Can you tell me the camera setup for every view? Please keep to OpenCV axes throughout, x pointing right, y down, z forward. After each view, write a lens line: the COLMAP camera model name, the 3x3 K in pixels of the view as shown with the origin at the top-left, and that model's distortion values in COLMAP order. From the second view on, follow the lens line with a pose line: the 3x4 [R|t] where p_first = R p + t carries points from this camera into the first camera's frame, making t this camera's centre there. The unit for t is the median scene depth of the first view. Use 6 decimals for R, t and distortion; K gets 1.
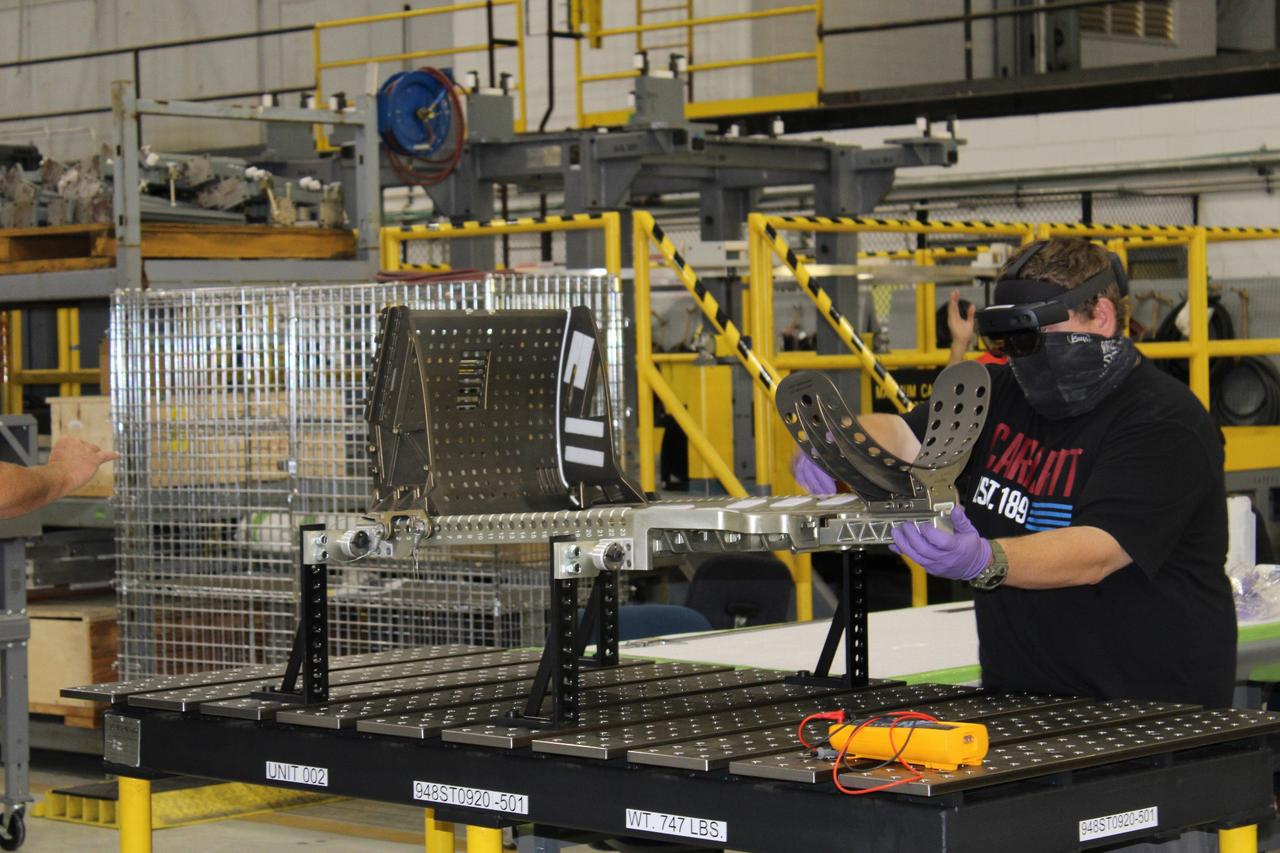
lens RADIAL K [[3110.8, 0, 640.4], [0, 3110.8, 426.2], [0, 0, 1]] dist [0.098150, 0.000000]
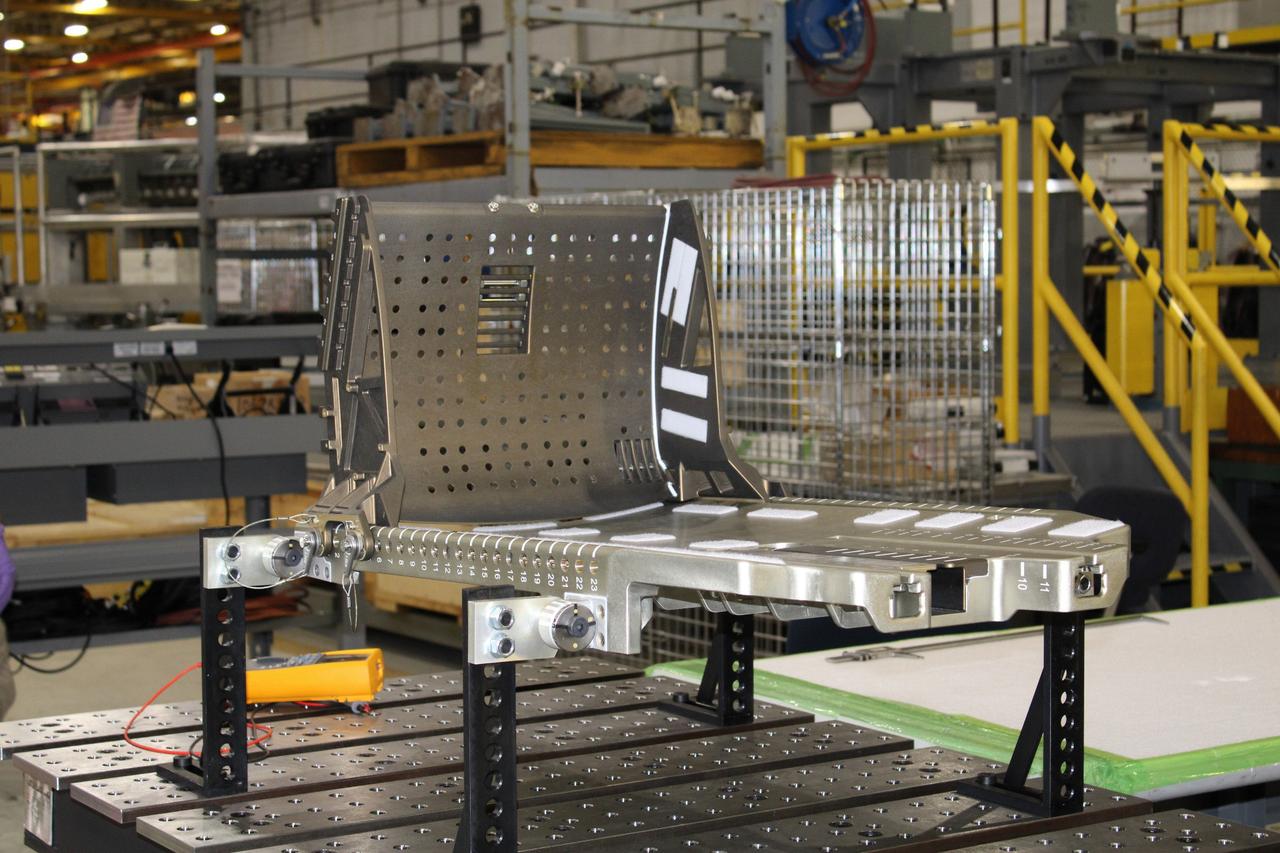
lens RADIAL K [[2378.9, 0, 638.5], [0, 2378.9, 426.3], [0, 0, 1]] dist [0.046543, 0.000000]
pose [[0.974408, 0.027060, -0.223151, 0.045011], [-0.016773, 0.998713, 0.047868, -0.007500], [0.224160, -0.042900, 0.973608, 0.257011]]
